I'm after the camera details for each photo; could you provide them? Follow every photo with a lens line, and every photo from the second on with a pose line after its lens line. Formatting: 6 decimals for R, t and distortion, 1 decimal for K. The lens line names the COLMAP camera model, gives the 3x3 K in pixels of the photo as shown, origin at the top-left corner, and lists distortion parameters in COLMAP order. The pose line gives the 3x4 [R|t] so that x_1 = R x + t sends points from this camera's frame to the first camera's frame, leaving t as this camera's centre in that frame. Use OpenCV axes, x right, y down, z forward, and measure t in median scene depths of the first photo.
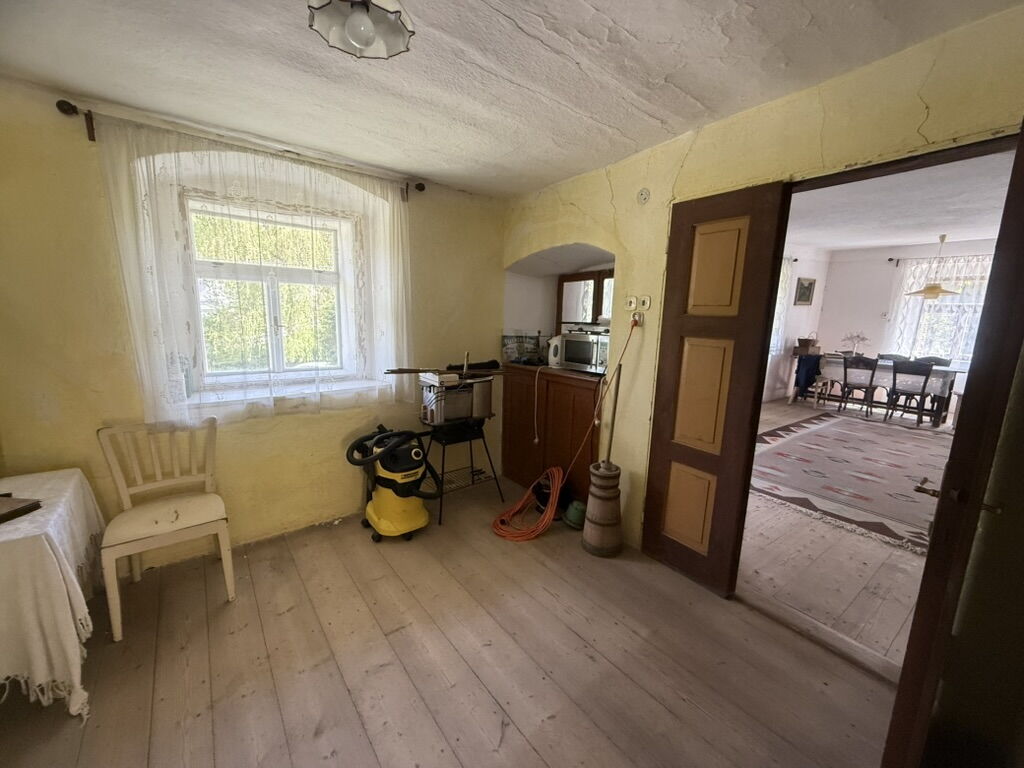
lens RADIAL K [[402.5, 0, 514.6], [0, 402.5, 383.8], [0, 0, 1]] dist [-0.012171, 0.000411]
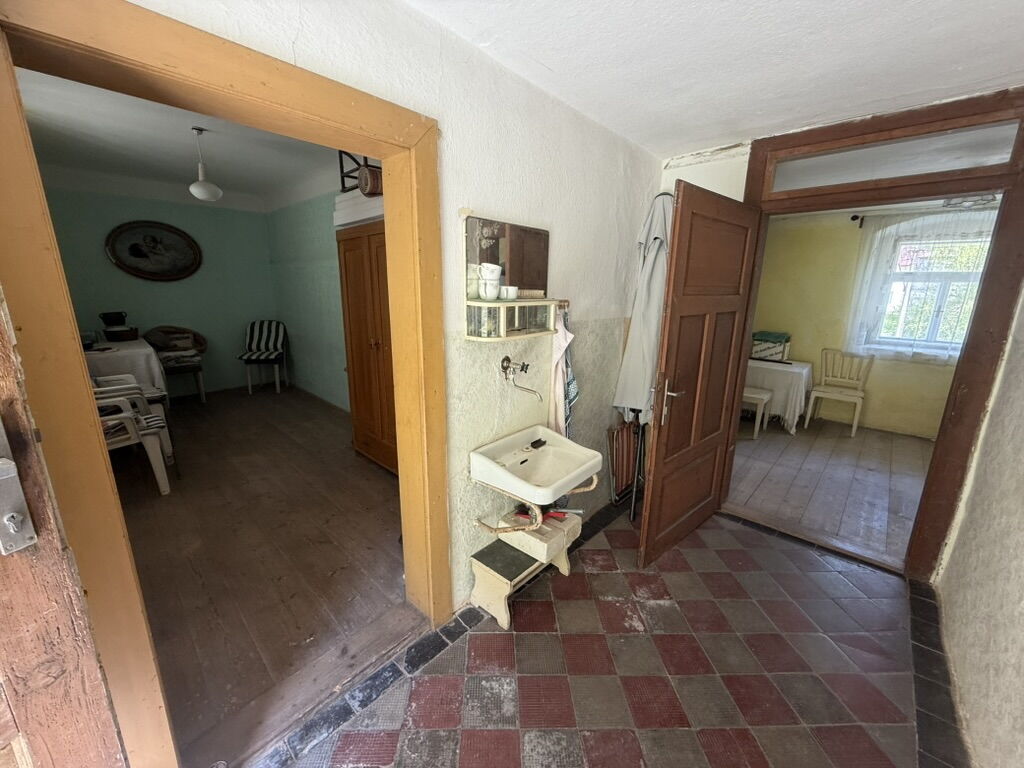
lens RADIAL K [[402.5, 0, 512.9], [0, 402.5, 388.2], [0, 0, 1]] dist [-0.012171, 0.000411]
pose [[0.140747, 0.211115, -0.967275, 0.949087], [-0.187535, 0.964998, 0.183330, 0.222290], [0.972122, 0.155594, 0.175411, -1.070661]]
